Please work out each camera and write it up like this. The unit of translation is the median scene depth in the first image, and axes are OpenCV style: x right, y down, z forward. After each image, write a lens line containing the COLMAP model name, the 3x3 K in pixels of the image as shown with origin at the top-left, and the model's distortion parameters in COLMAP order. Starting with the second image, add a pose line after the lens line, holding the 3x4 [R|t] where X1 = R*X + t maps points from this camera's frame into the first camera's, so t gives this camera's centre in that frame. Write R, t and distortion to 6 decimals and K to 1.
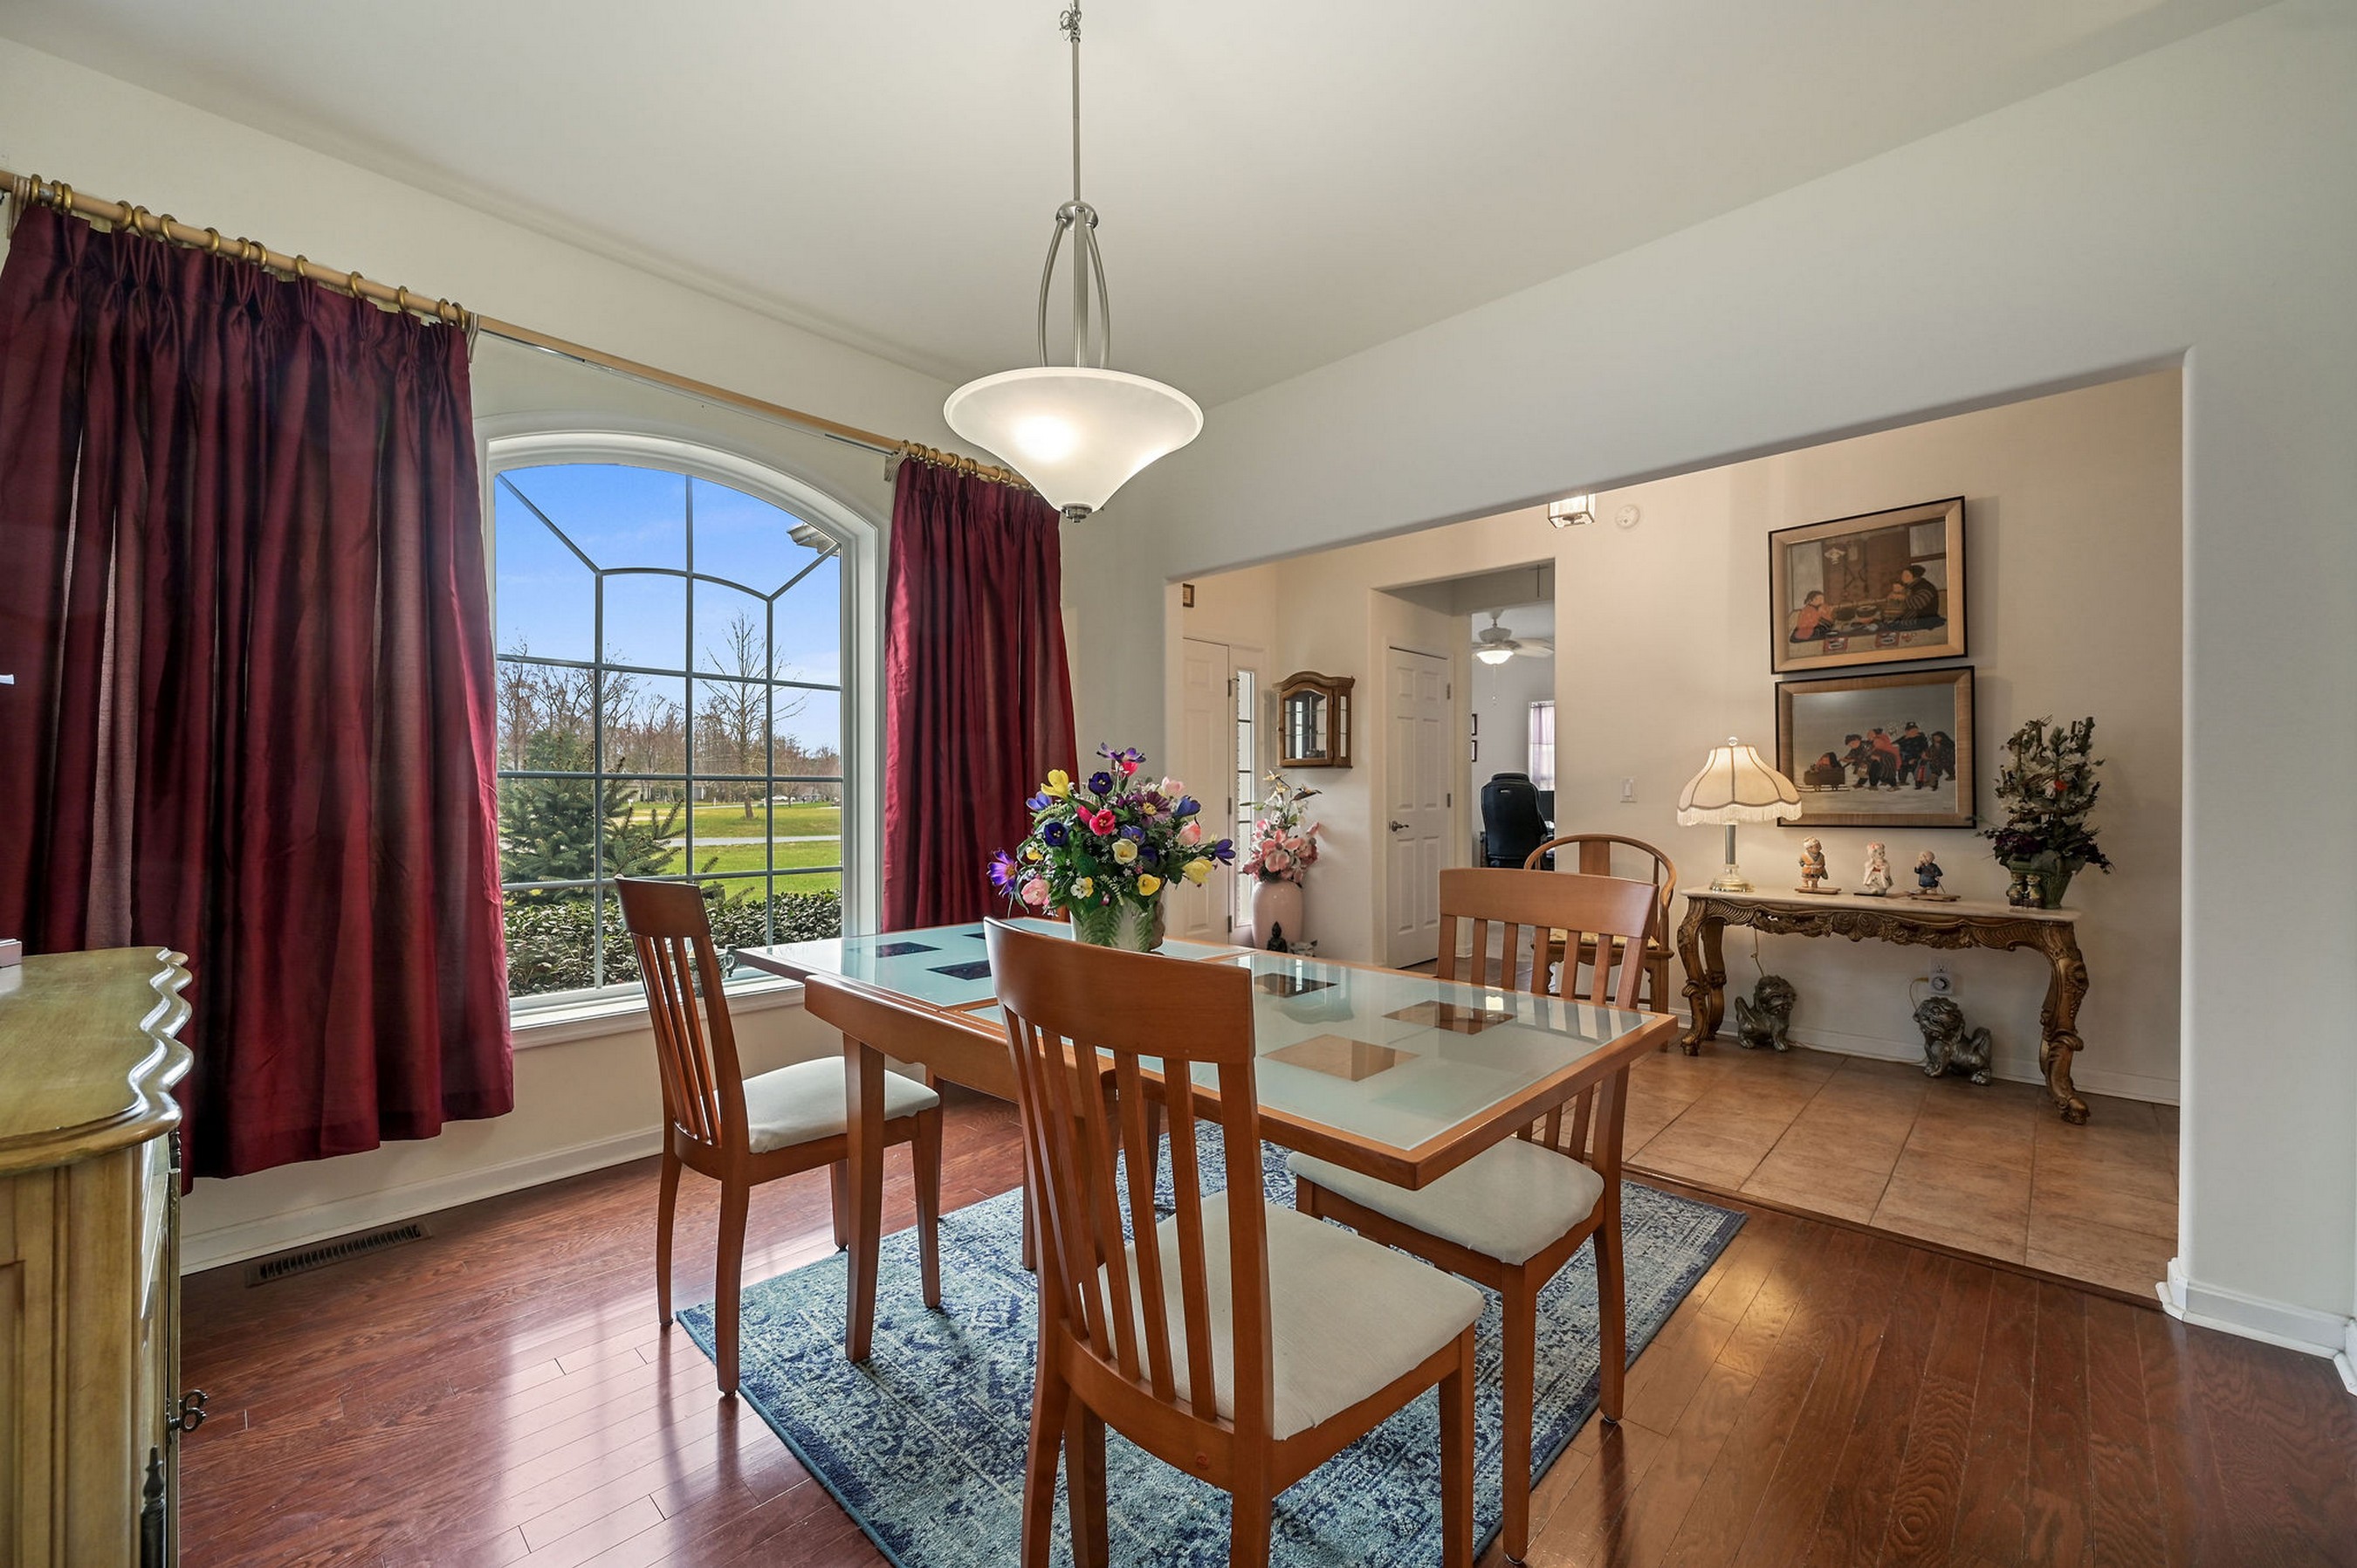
lens RADIAL K [[923.8, 0, 1174.6], [0, 923.8, 792.6], [0, 0, 1]] dist [0.005580, -0.002179]
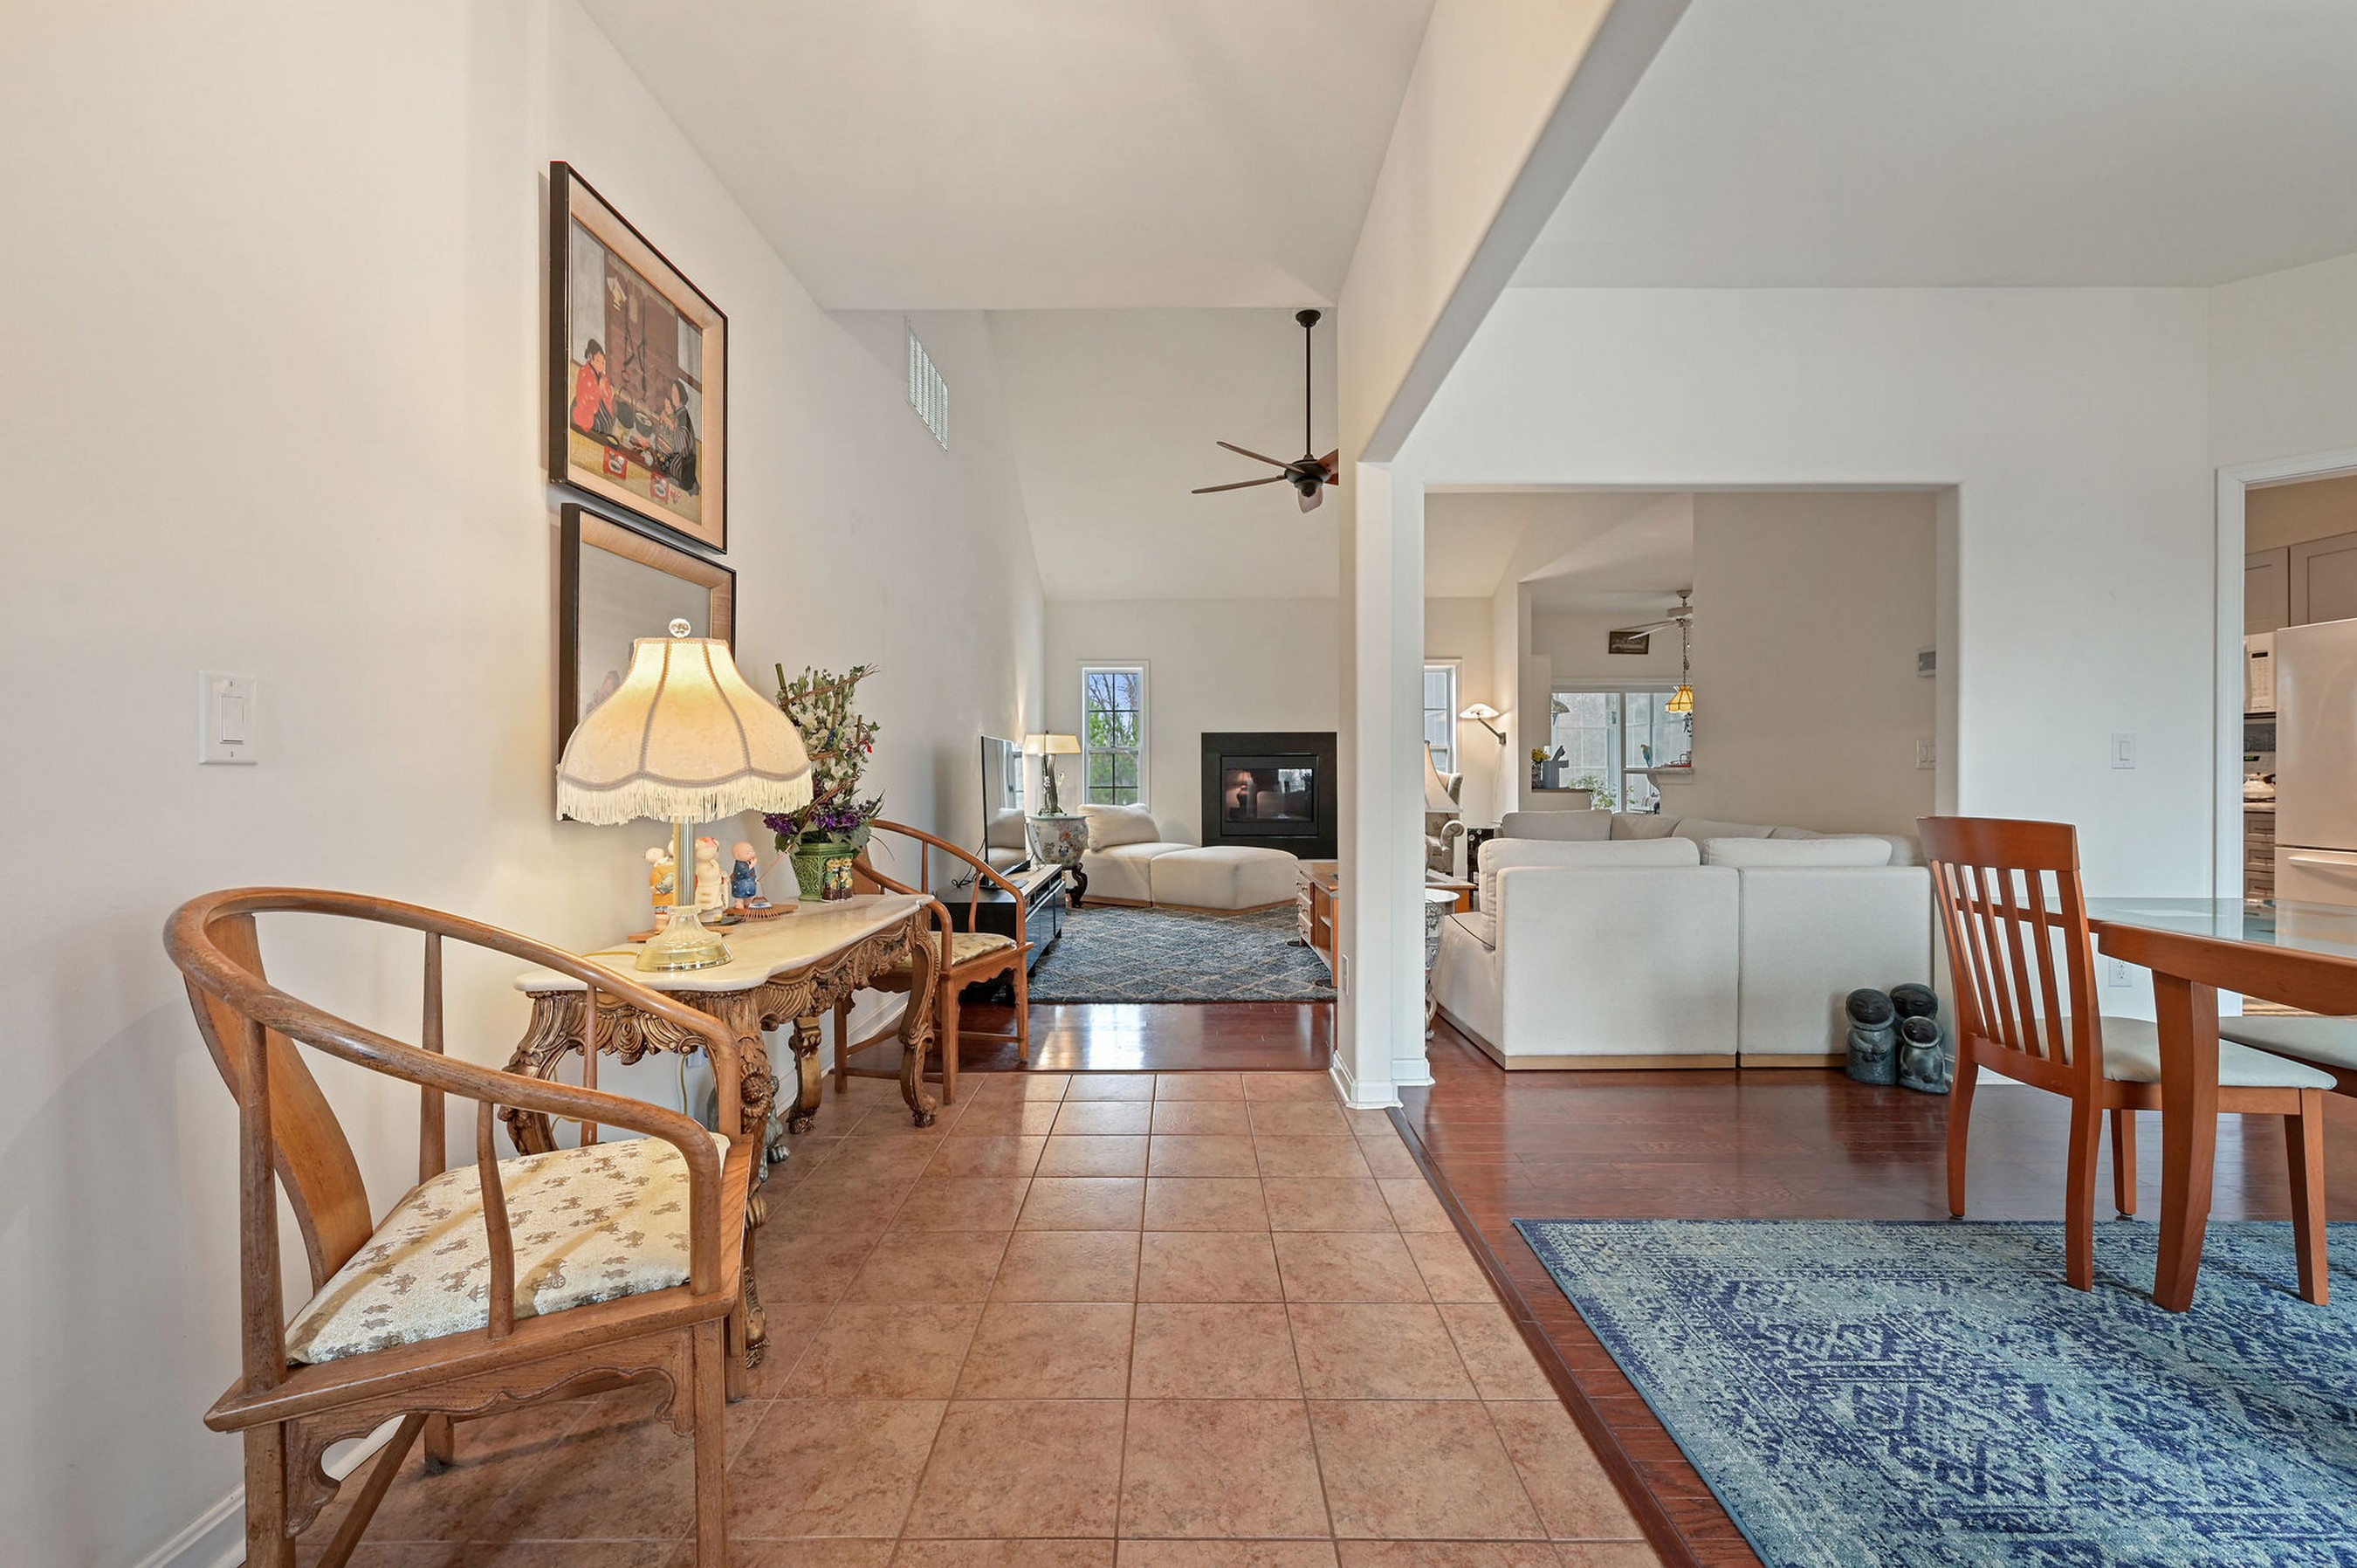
lens RADIAL K [[944.5, 0, 1182.0], [0, 944.5, 779.1], [0, 0, 1]] dist [-0.003443, -0.000300]
pose [[-0.696009, 0.001179, 0.718032, 0.162063], [0.004069, 0.999989, 0.002302, 0.024157], [-0.718021, 0.004524, -0.696006, 1.635580]]
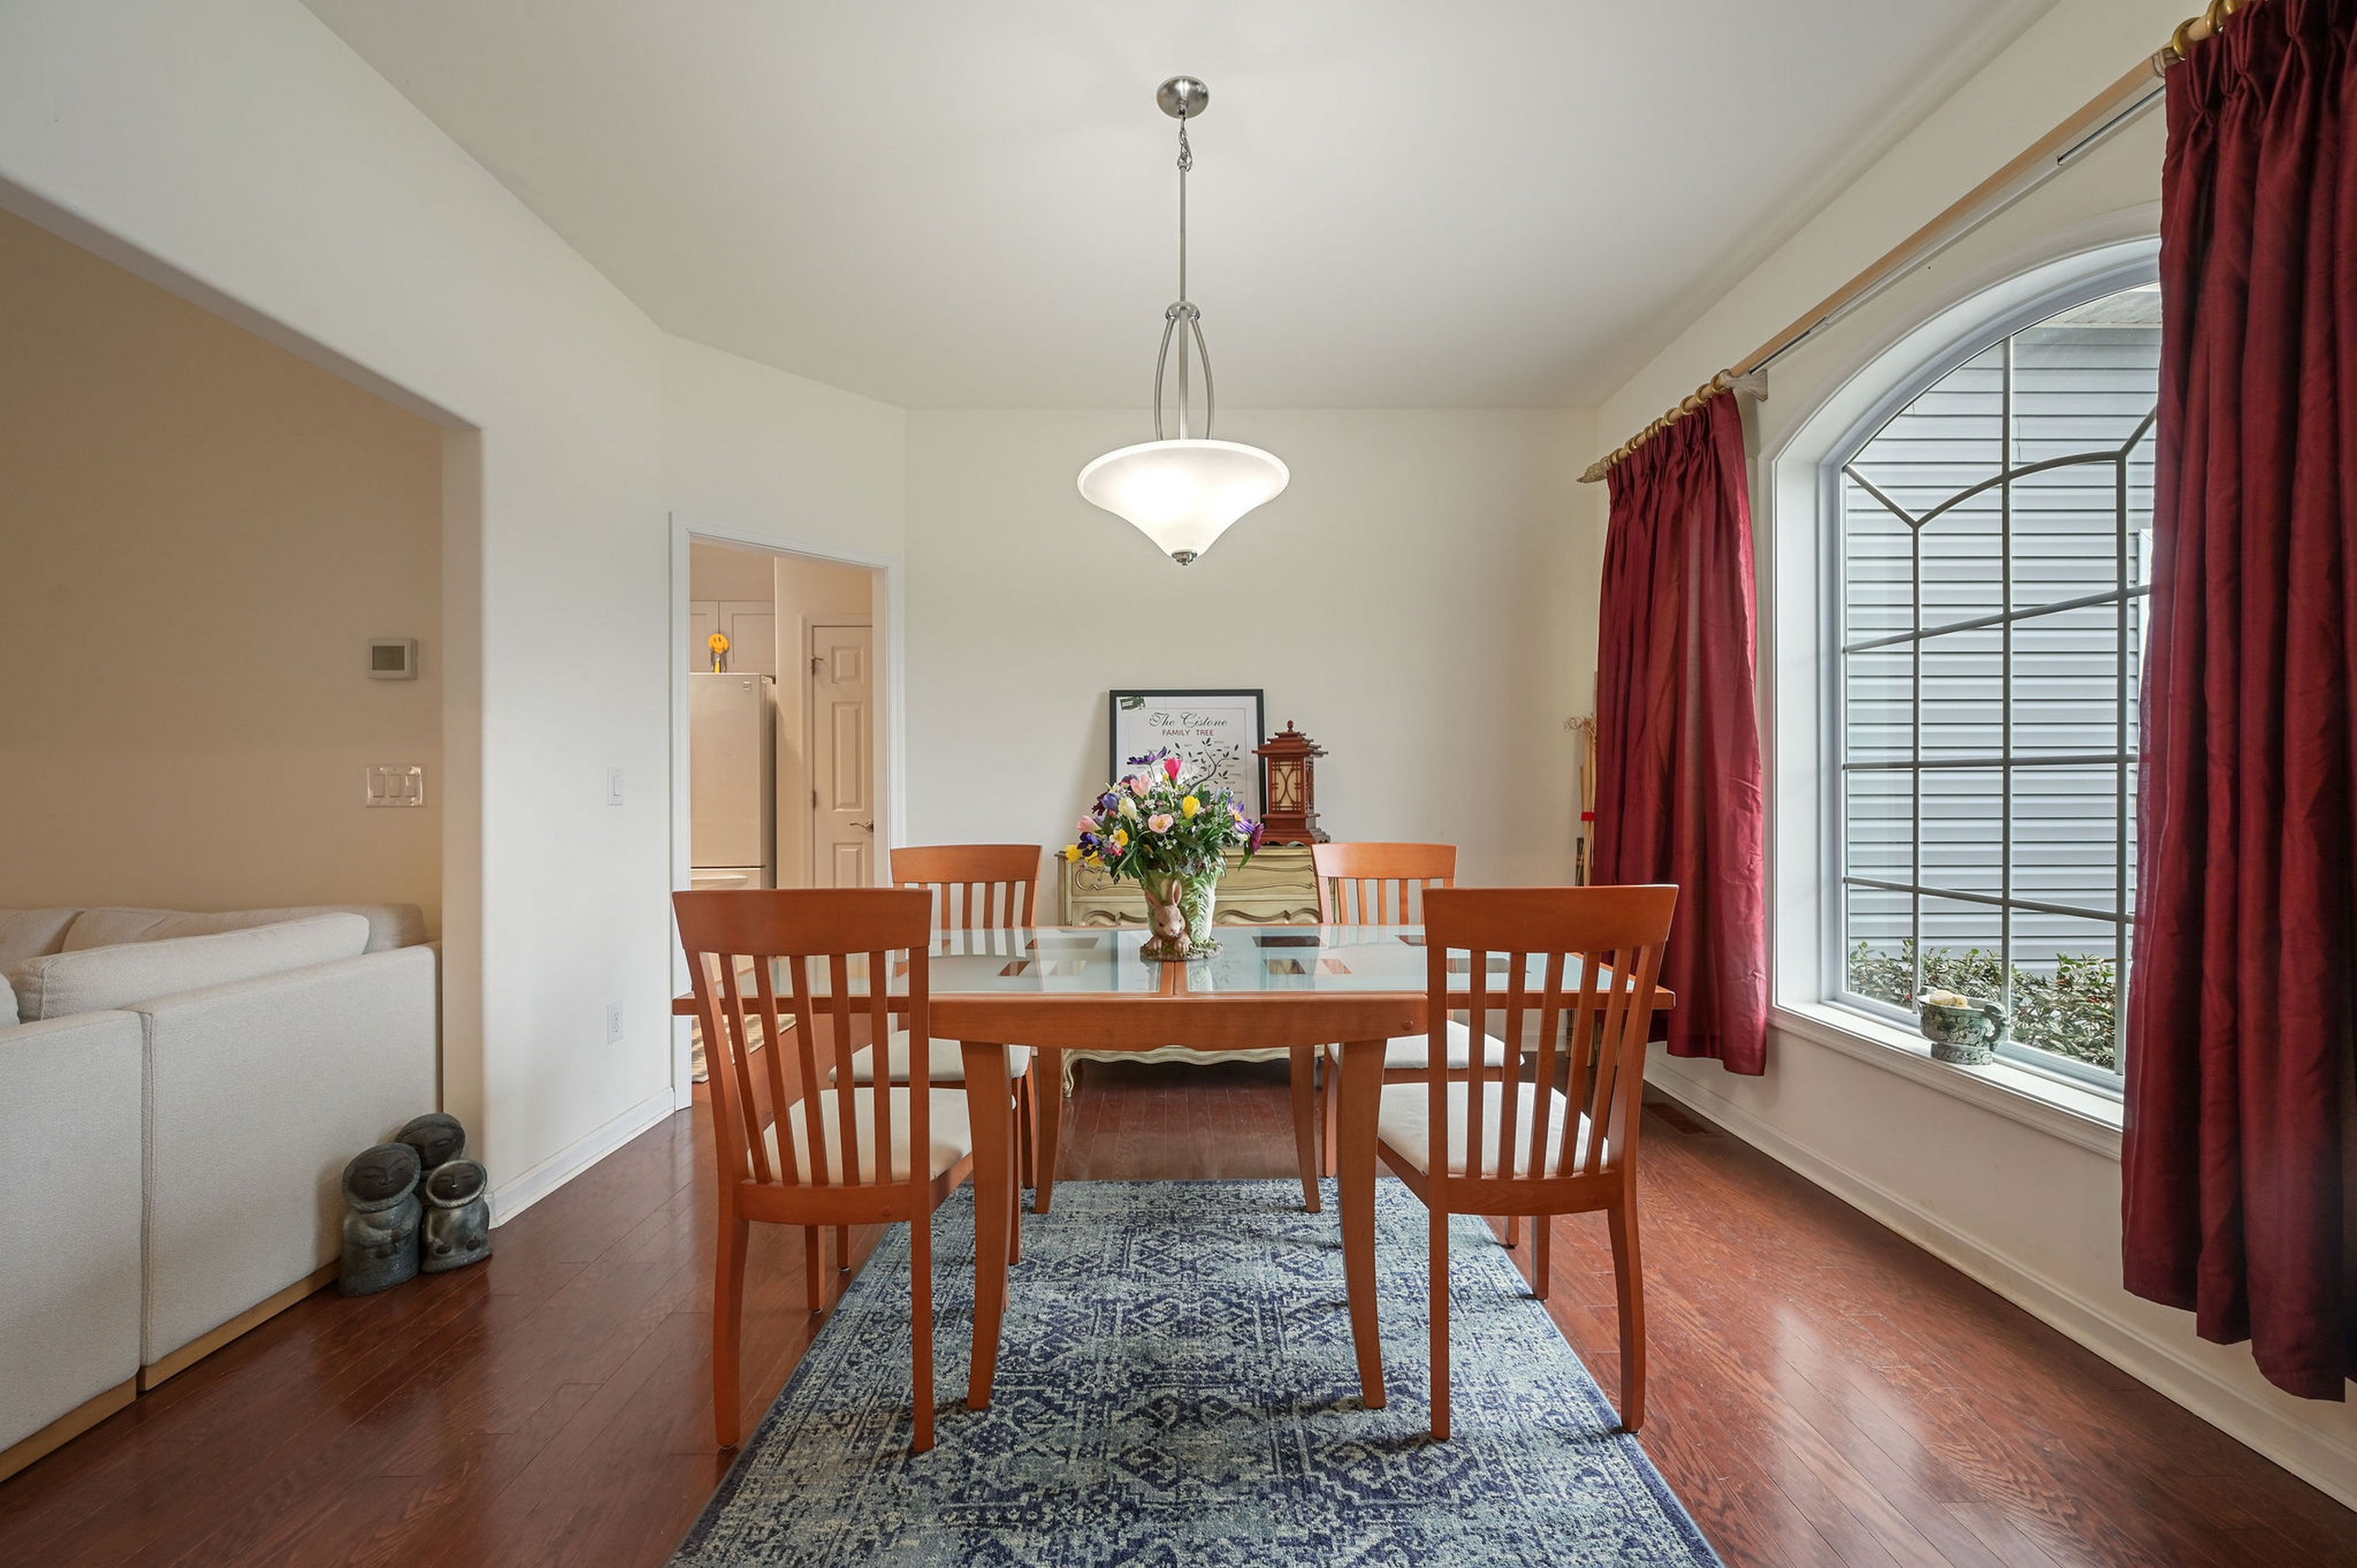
lens RADIAL K [[923.8, 0, 1172.2], [0, 923.8, 796.6], [0, 0, 1]] dist [0.005580, -0.002179]
pose [[-0.708432, 0.008306, -0.705730, 0.486181], [0.003795, 0.999961, 0.007959, 0.002185], [0.705769, 0.002960, -0.708436, 1.188339]]
